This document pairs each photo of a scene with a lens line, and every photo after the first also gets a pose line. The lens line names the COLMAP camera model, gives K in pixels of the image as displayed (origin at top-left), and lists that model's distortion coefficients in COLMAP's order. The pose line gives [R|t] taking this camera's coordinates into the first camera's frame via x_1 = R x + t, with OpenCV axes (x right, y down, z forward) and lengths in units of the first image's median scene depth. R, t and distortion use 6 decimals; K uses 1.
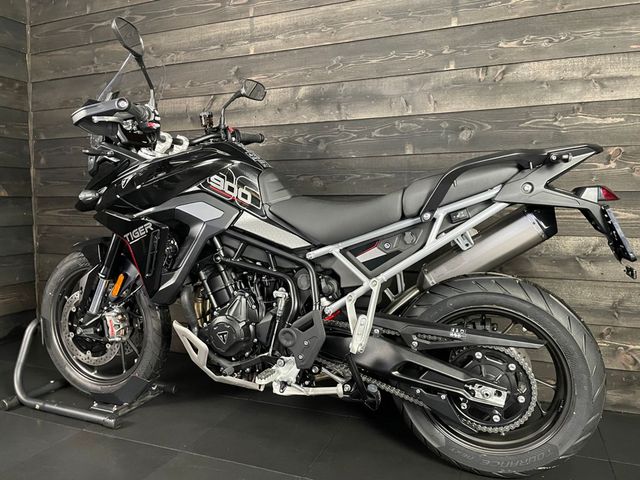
lens RADIAL K [[488.6, 0, 320.1], [0, 488.6, 238.9], [0, 0, 1]] dist [0.084904, -0.111639]
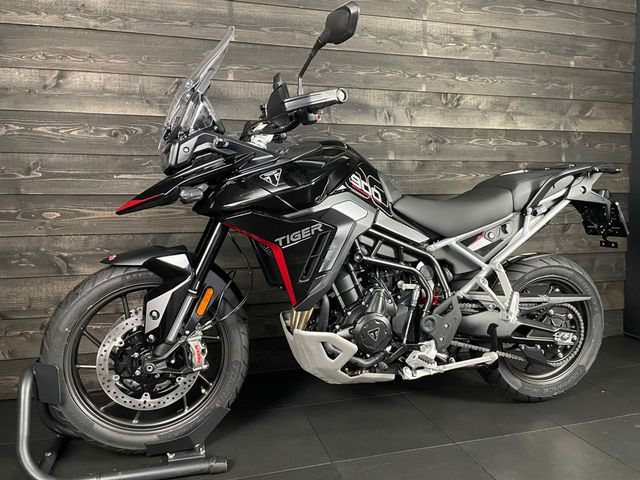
lens RADIAL K [[488.6, 0, 325.0], [0, 488.6, 240.4], [0, 0, 1]] dist [0.084904, -0.111639]
pose [[0.789995, -0.050707, 0.611013, -0.763332], [0.050569, 0.998567, 0.017488, -0.014022], [-0.611025, 0.017082, 0.791427, 0.224192]]
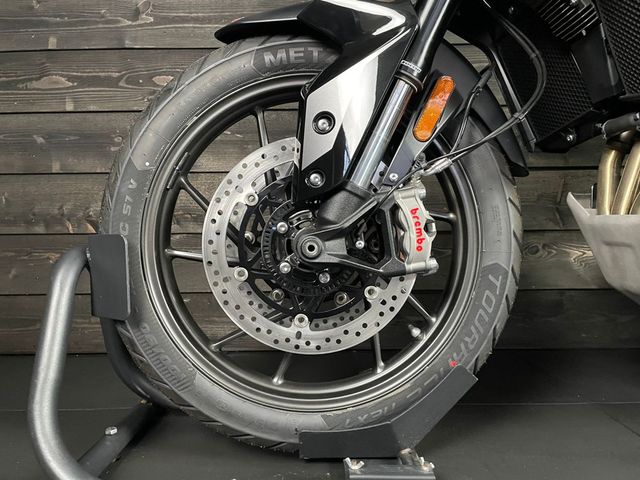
lens RADIAL K [[488.6, 0, 316.4], [0, 488.6, 240.1], [0, 0, 1]] dist [0.084904, -0.111639]
pose [[0.930335, -0.017739, 0.366282, -0.628778], [0.036855, 0.998295, -0.045264, 0.204124], [-0.364855, 0.055610, 0.929402, 0.722372]]
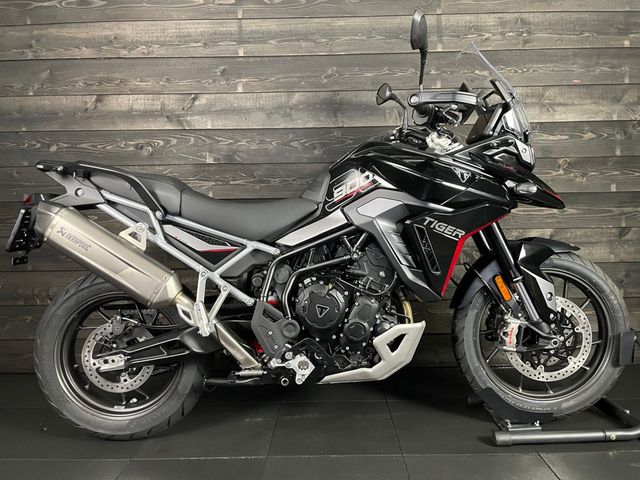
lens RADIAL K [[488.6, 0, 325.9], [0, 488.6, 238.2], [0, 0, 1]] dist [0.084904, -0.111639]
pose [[0.931289, -0.032734, 0.362807, -0.459159], [0.040614, 0.999075, -0.014111, 0.015095], [-0.362009, 0.027876, 0.931758, 0.034162]]
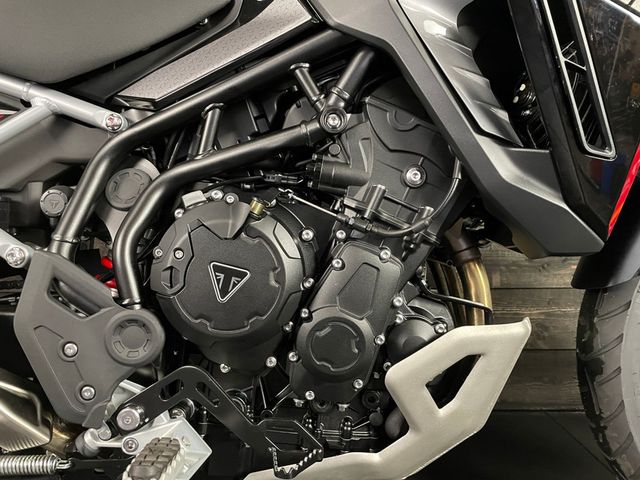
lens RADIAL K [[488.6, 0, 318.7], [0, 488.6, 233.5], [0, 0, 1]] dist [0.084904, -0.111639]
pose [[0.937775, -0.018129, 0.346771, -0.204730], [0.034193, 0.998604, -0.040263, 0.116313], [-0.345556, 0.049615, 0.937085, 0.563272]]
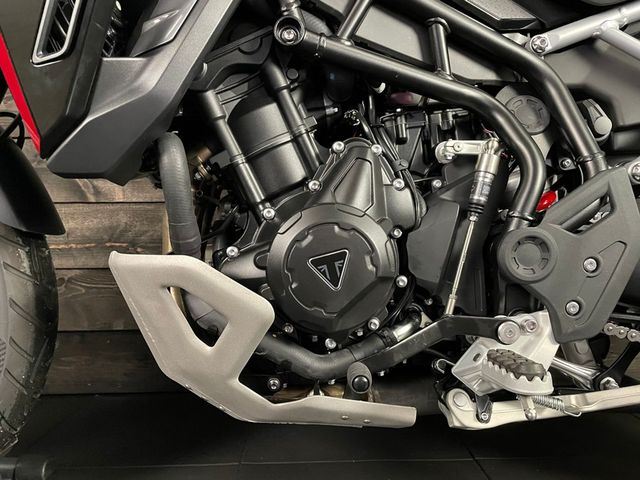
lens RADIAL K [[488.6, 0, 316.1], [0, 488.6, 251.7], [0, 0, 1]] dist [0.084904, -0.111639]
pose [[0.920248, -0.021246, 0.390758, -0.282635], [0.036740, 0.998805, -0.032218, 0.170695], [-0.389607, 0.044005, 0.919929, 0.618892]]
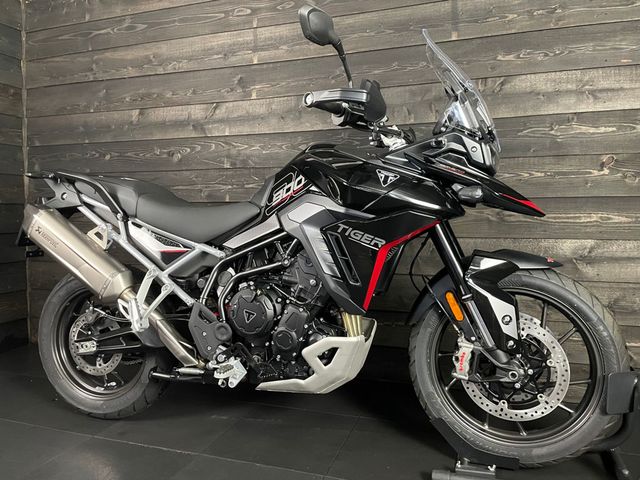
lens RADIAL K [[488.6, 0, 320.0], [0, 488.6, 236.1], [0, 0, 1]] dist [0.084904, -0.111639]
pose [[0.998608, -0.003642, 0.052611, -0.077964], [0.005085, 0.999614, -0.027327, 0.014746], [-0.052491, 0.027556, 0.998241, -0.021438]]
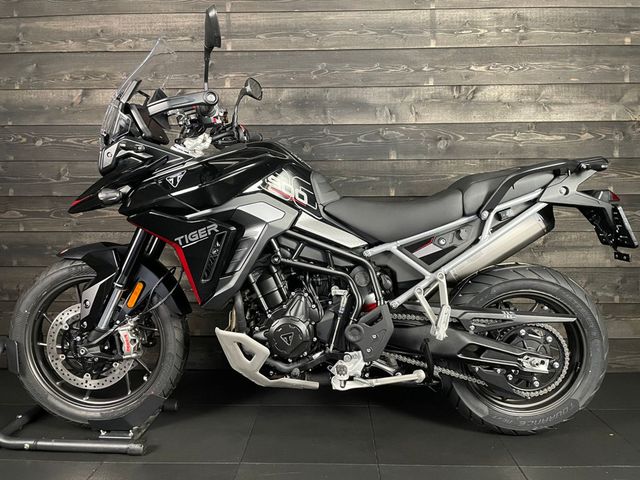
lens RADIAL K [[488.6, 0, 323.7], [0, 488.6, 238.4], [0, 0, 1]] dist [0.084904, -0.111639]
pose [[0.938301, -0.022778, 0.345069, -0.401532], [0.025348, 0.999674, -0.002938, 0.002207], [-0.344890, 0.011503, 0.938573, 0.040124]]
